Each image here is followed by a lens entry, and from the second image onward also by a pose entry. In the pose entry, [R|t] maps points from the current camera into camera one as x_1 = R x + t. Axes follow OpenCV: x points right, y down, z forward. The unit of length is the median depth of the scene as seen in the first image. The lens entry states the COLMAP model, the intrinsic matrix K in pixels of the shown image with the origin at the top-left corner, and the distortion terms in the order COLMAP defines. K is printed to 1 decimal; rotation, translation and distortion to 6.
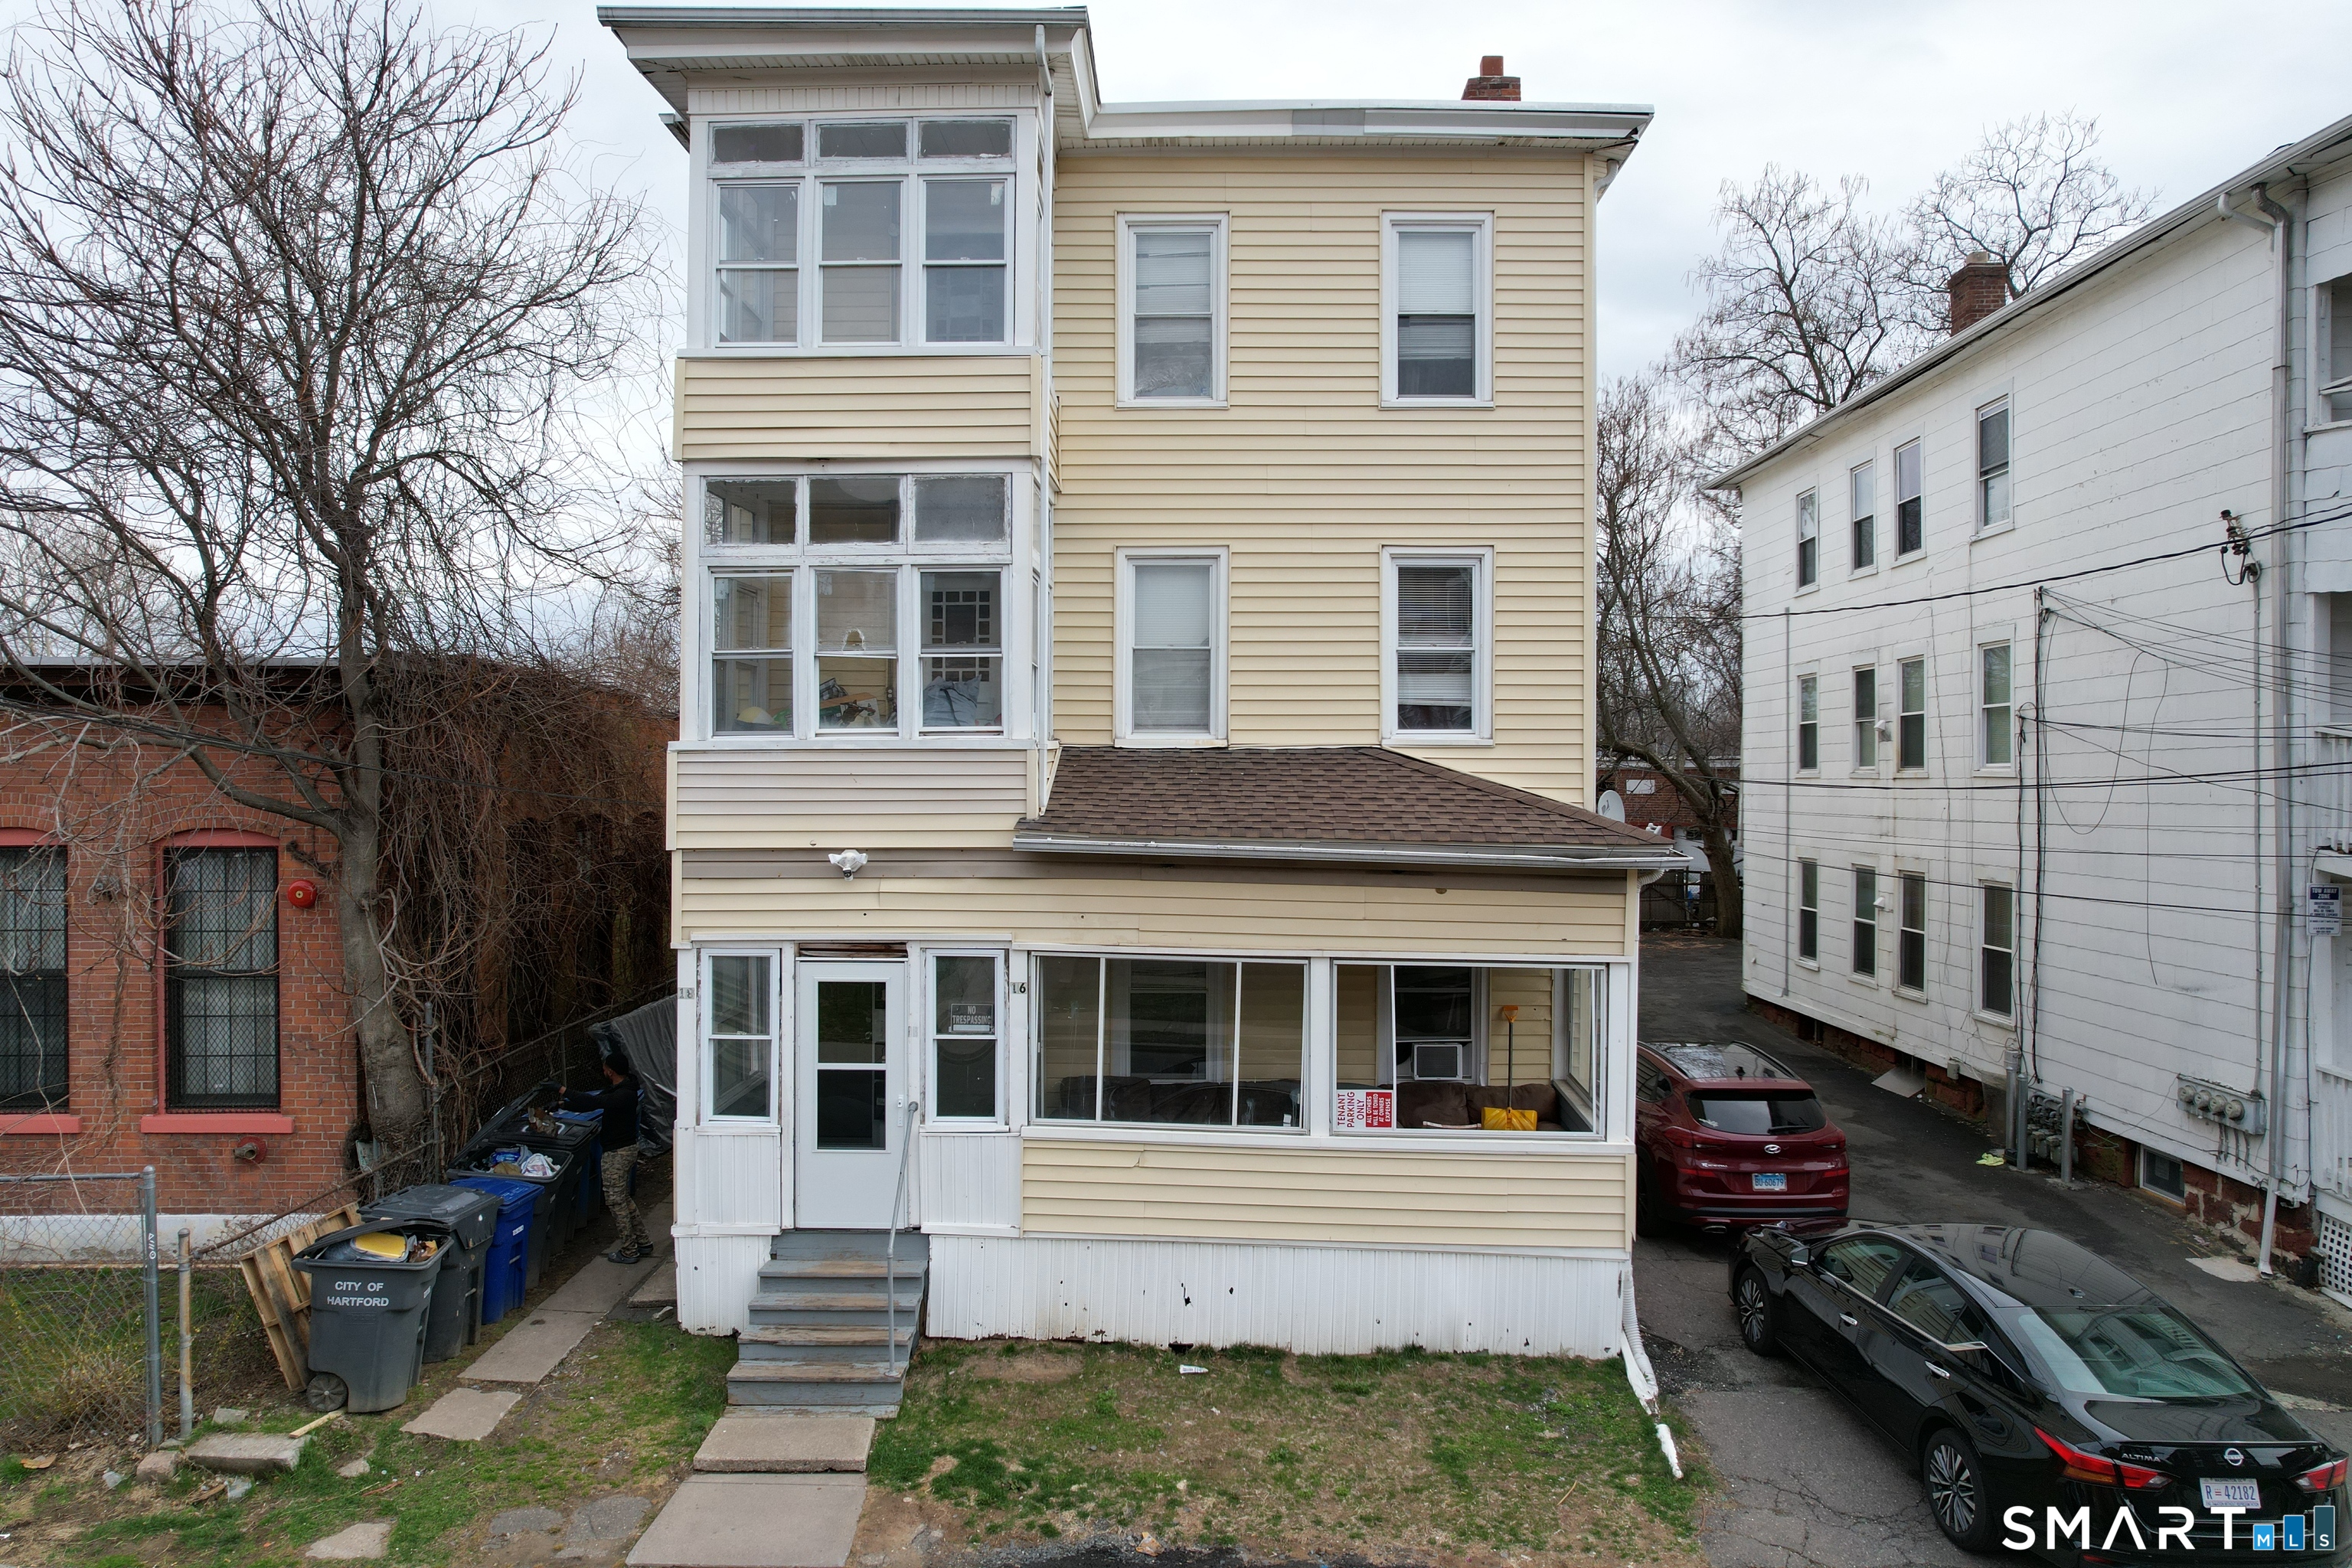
lens RADIAL K [[1512.4, 0, 1183.3], [0, 1512.4, 792.1], [0, 0, 1]] dist [-0.062986, 0.059445]
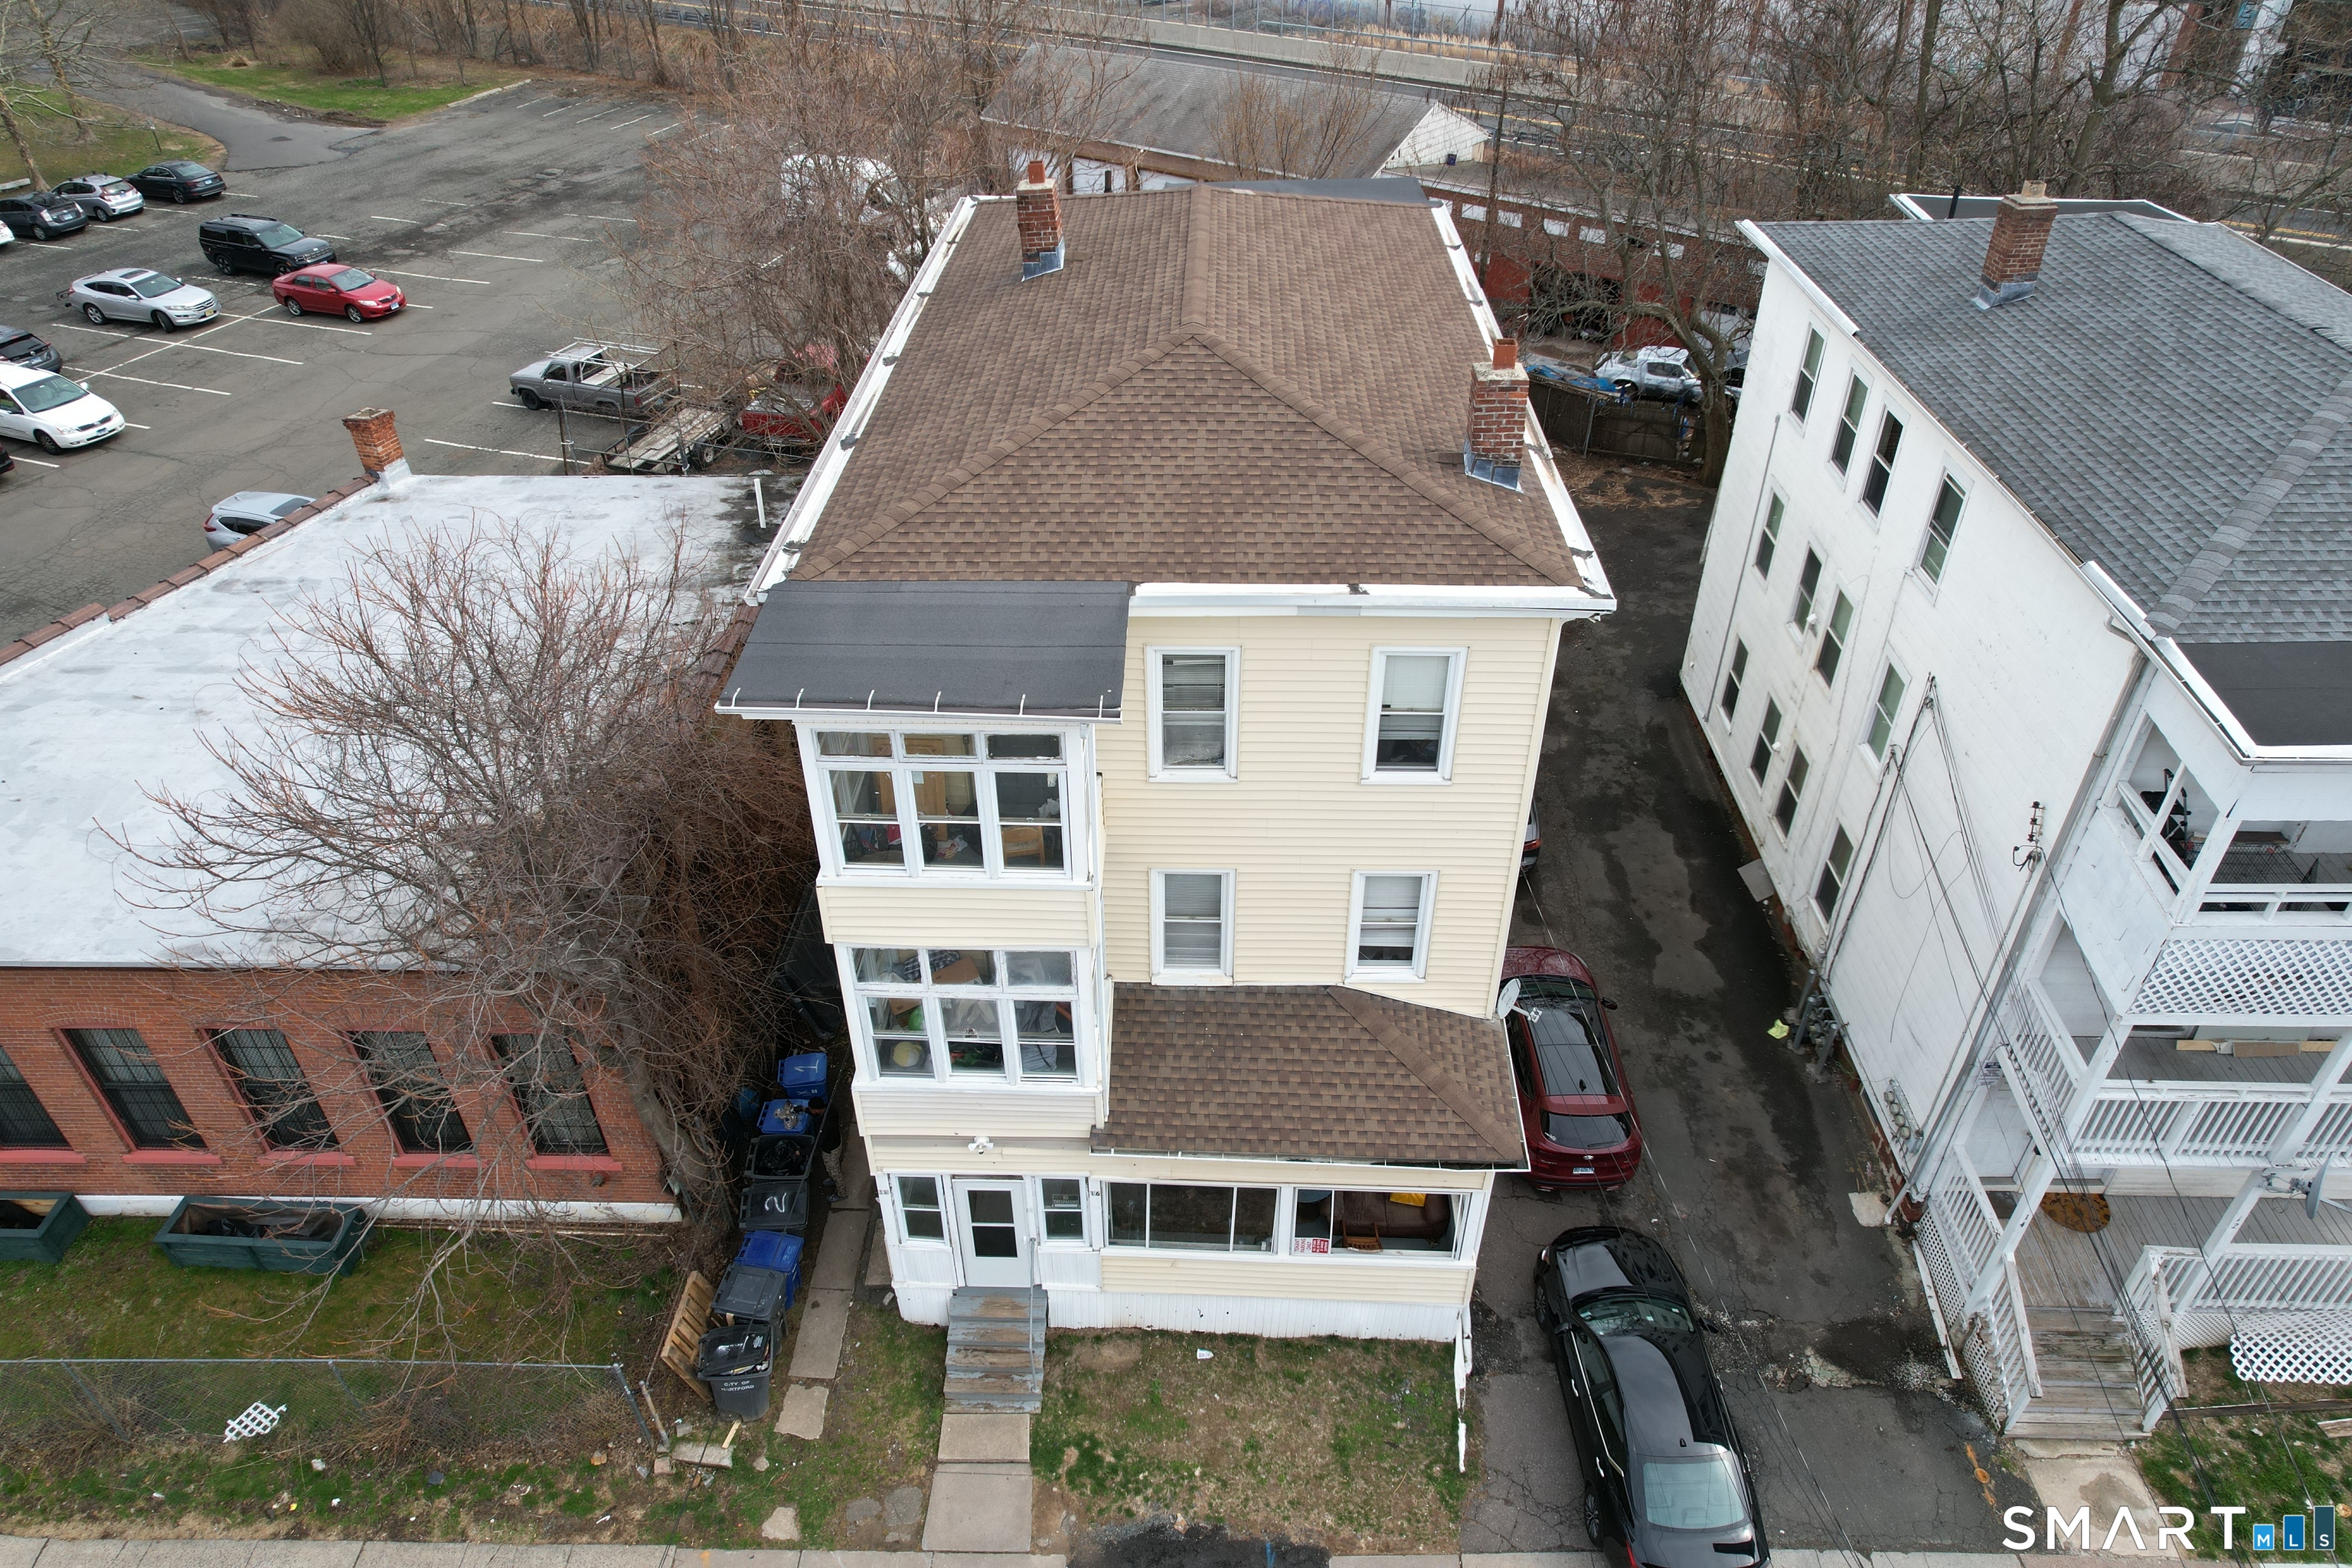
lens RADIAL K [[1512.4, 0, 1184.1], [0, 1512.4, 787.9], [0, 0, 1]] dist [-0.062986, 0.059445]
pose [[0.999911, 0.005789, -0.012047, -0.000138], [0.002439, 0.807183, 0.590296, -1.144635], [0.013141, -0.590272, 0.807097, -0.015695]]
